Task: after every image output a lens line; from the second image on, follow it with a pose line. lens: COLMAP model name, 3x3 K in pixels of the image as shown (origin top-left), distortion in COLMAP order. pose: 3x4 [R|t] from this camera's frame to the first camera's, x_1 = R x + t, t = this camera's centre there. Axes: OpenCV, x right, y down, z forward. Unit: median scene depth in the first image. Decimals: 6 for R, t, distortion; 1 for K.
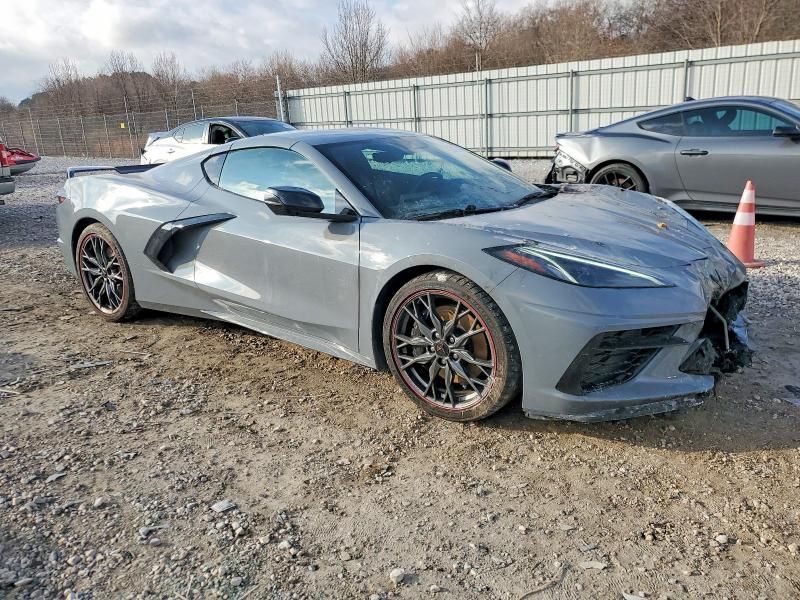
lens RADIAL K [[619.5, 0, 400.0], [0, 619.5, 300.0], [0, 0, 1]] dist [0.004540, 0.002495]
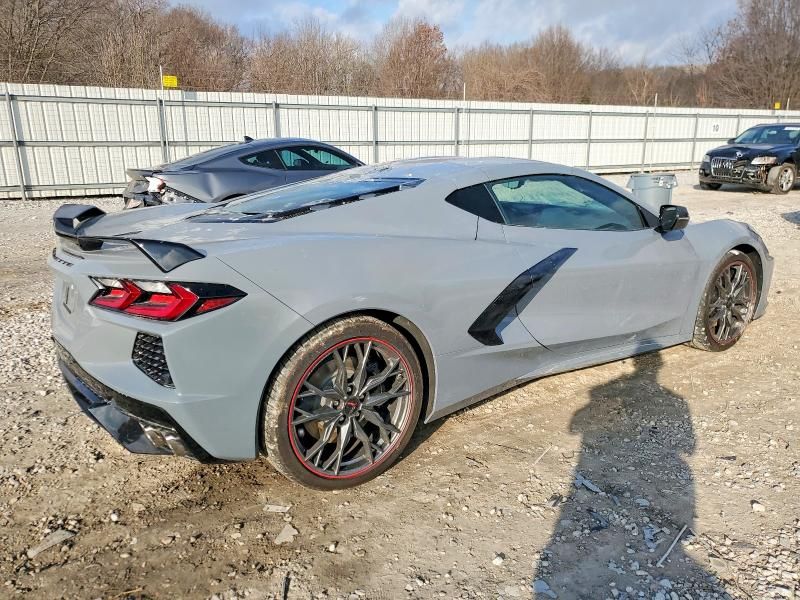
lens RADIAL K [[625.9, 0, 400.0], [0, 625.9, 300.0], [0, 0, 1]] dist [0.026356, 0.001127]
pose [[0.388500, -0.179704, 0.903756, -0.498571], [0.243786, 0.965895, 0.087263, -0.086455], [-0.888615, 0.186421, 0.419060, 0.382031]]
